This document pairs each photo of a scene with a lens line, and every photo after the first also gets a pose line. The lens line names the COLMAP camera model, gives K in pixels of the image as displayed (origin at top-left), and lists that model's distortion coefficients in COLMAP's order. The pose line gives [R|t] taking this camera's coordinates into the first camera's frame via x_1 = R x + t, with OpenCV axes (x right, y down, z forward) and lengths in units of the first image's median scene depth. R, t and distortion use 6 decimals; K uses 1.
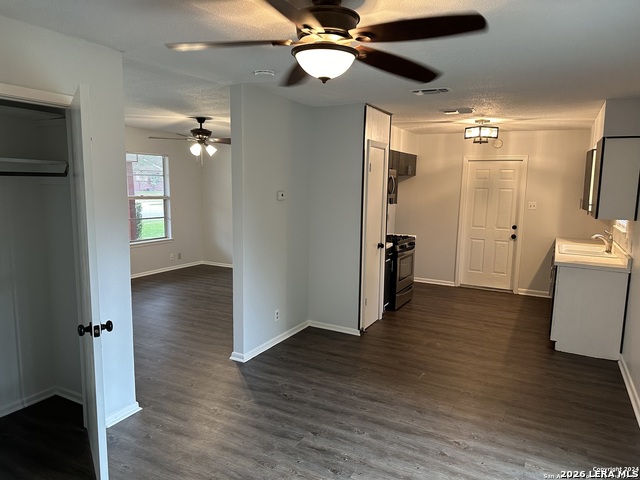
lens RADIAL K [[456.1, 0, 322.7], [0, 456.1, 243.8], [0, 0, 1]] dist [0.064742, -0.001273]
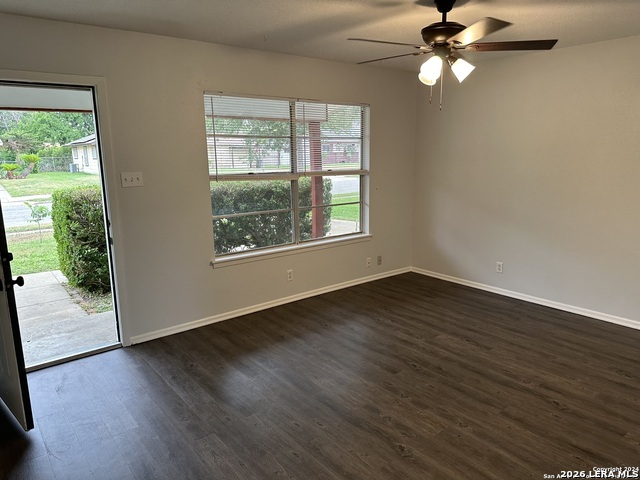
lens RADIAL K [[456.1, 0, 319.9], [0, 456.1, 238.8], [0, 0, 1]] dist [0.064742, -0.001273]
pose [[0.915682, 0.046652, -0.399186, -0.138466], [-0.025471, 0.997980, 0.058205, -0.043642], [0.401095, -0.043129, 0.915021, 0.389518]]
